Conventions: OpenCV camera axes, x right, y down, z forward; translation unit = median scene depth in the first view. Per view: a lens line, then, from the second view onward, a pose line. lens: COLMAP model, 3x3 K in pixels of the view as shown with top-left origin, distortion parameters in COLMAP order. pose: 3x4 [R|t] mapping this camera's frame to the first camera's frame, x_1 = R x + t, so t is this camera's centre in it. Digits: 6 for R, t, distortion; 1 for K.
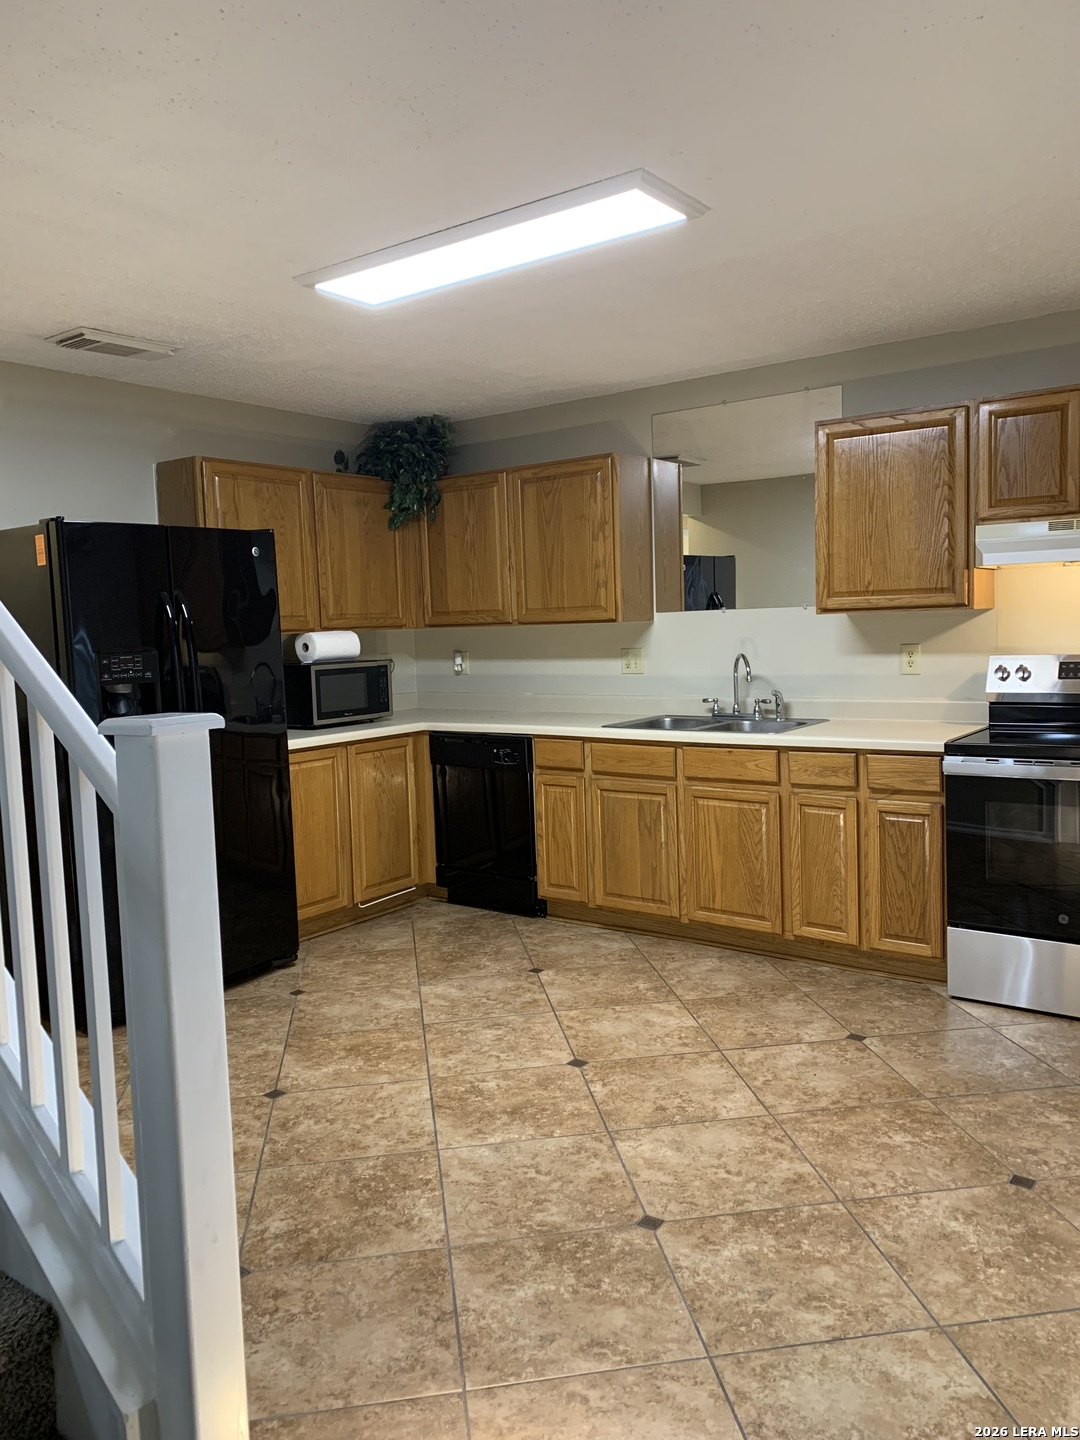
lens RADIAL K [[1090.1, 0, 540.0], [0, 1090.1, 701.1], [0, 0, 1]] dist [0.061820, -0.148004]
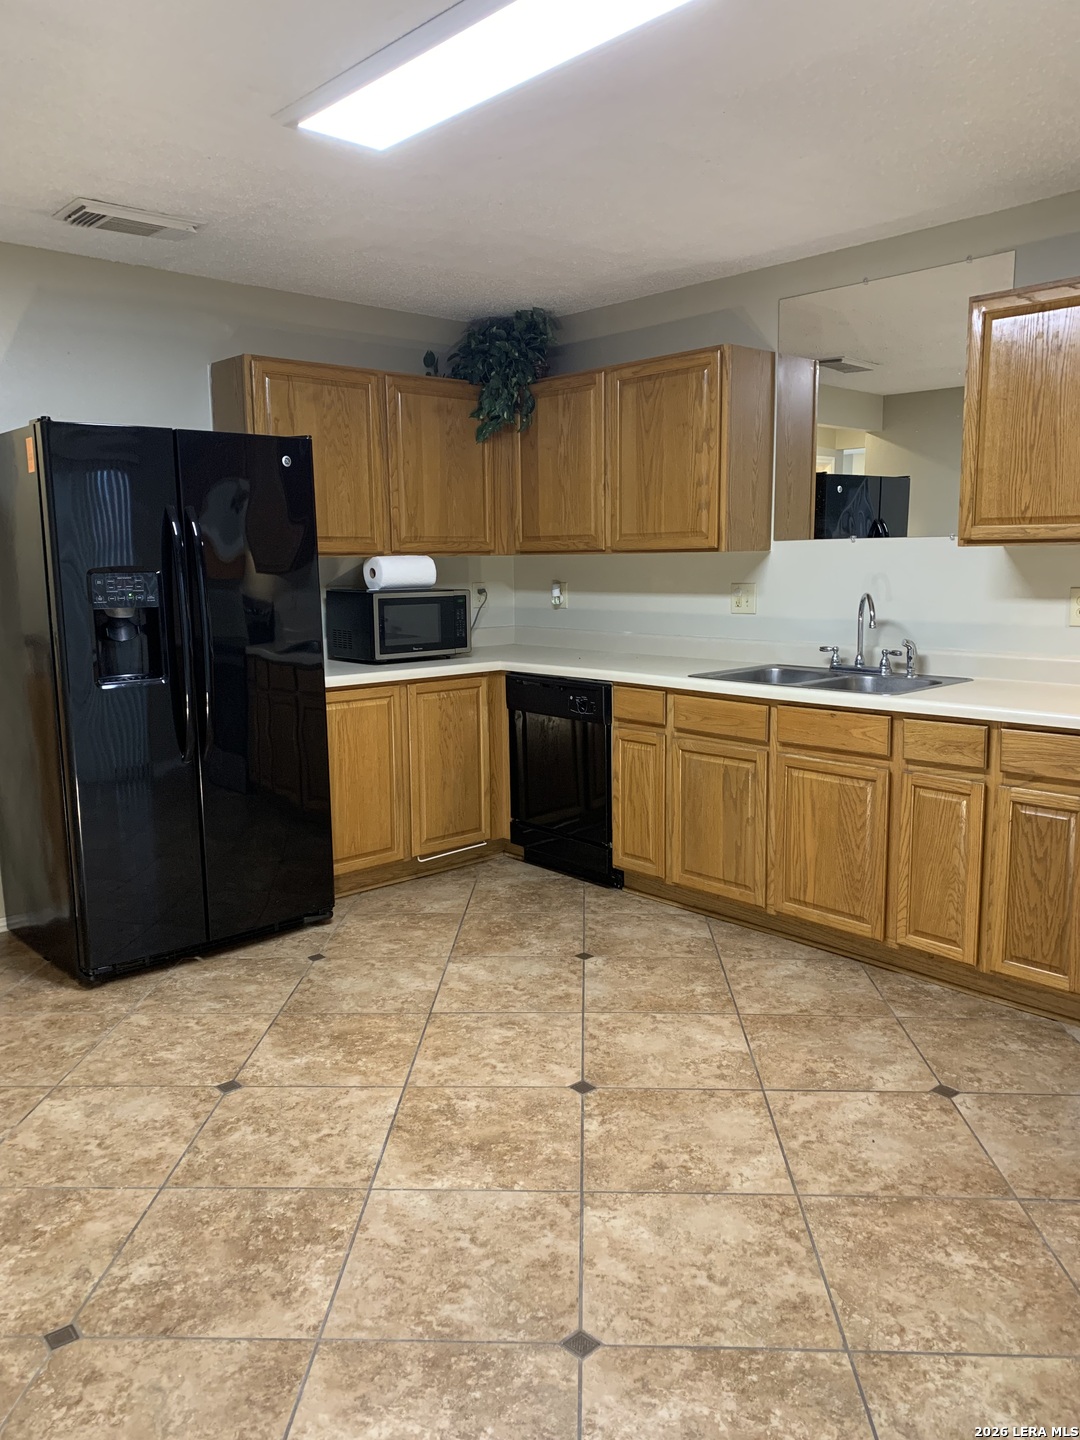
lens RADIAL K [[1111.1, 0, 516.9], [0, 1111.1, 712.8], [0, 0, 1]] dist [0.013084, -0.008942]
pose [[0.981024, 0.049619, -0.187427, 0.104227], [-0.035668, 0.996386, 0.077085, -0.011183], [0.190575, -0.068937, 0.979249, 0.152261]]
